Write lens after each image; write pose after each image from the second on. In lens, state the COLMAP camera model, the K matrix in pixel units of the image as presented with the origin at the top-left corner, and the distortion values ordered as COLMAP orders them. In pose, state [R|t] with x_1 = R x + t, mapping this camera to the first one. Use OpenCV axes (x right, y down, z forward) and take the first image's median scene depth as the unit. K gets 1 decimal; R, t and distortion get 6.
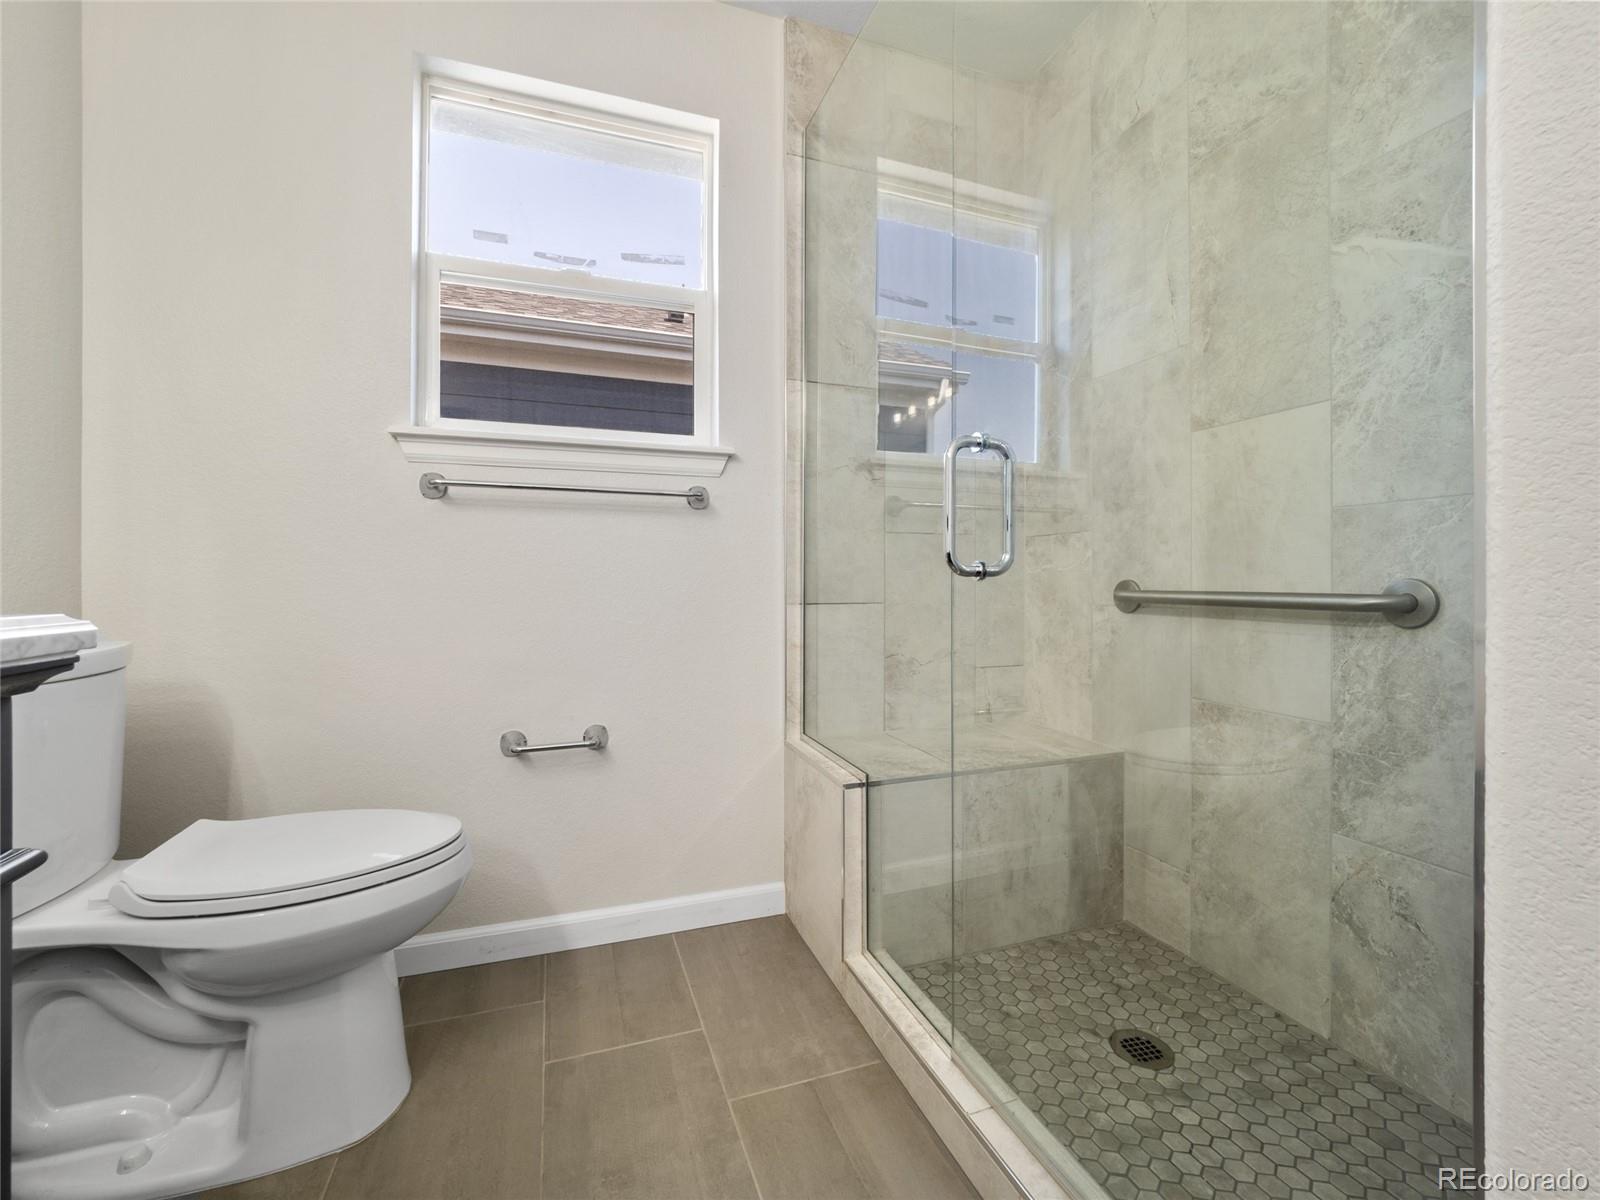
lens RADIAL K [[682.7, 0, 802.2], [0, 682.7, 580.4], [0, 0, 1]] dist [0.001064, -0.005979]
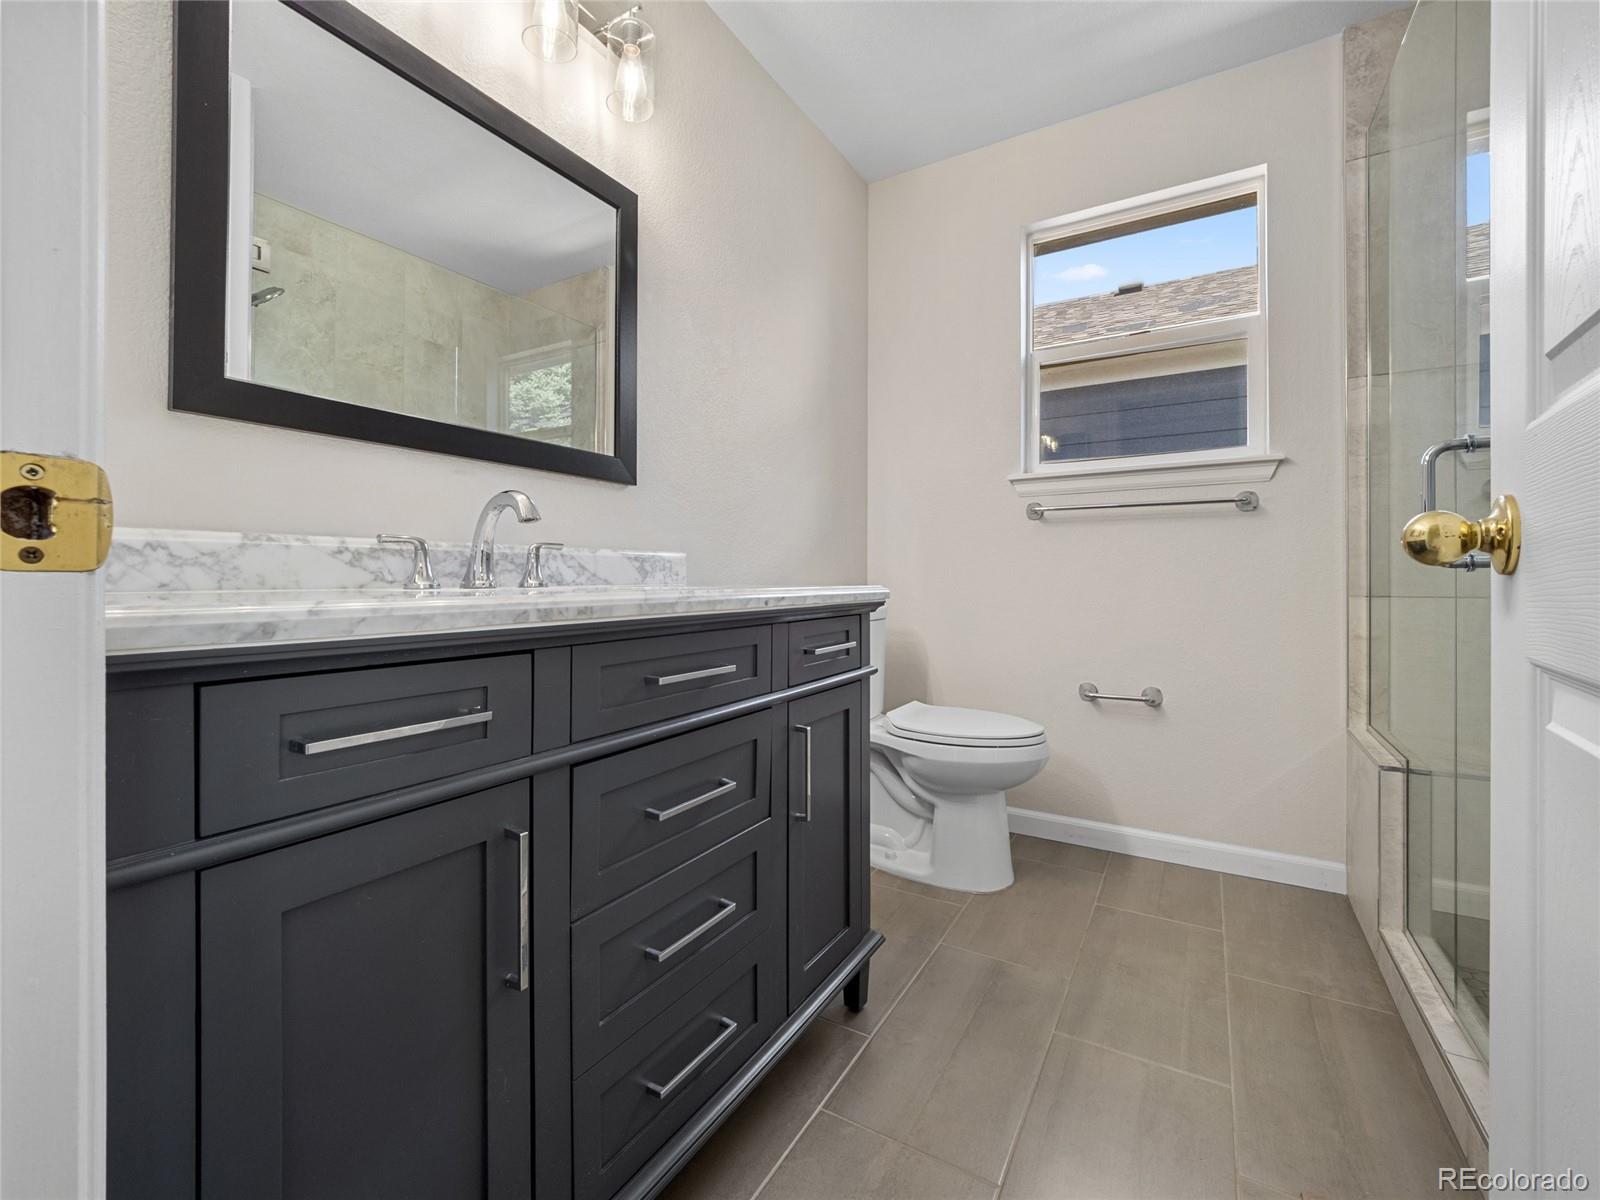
lens RADIAL K [[682.7, 0, 802.2], [0, 682.7, 580.4], [0, 0, 1]] dist [0.001064, -0.005979]
pose [[0.636064, 0.002310, -0.771633, 0.279911], [0.002012, 0.999987, 0.004652, 0.004773], [0.771633, -0.004512, 0.636052, -0.333478]]
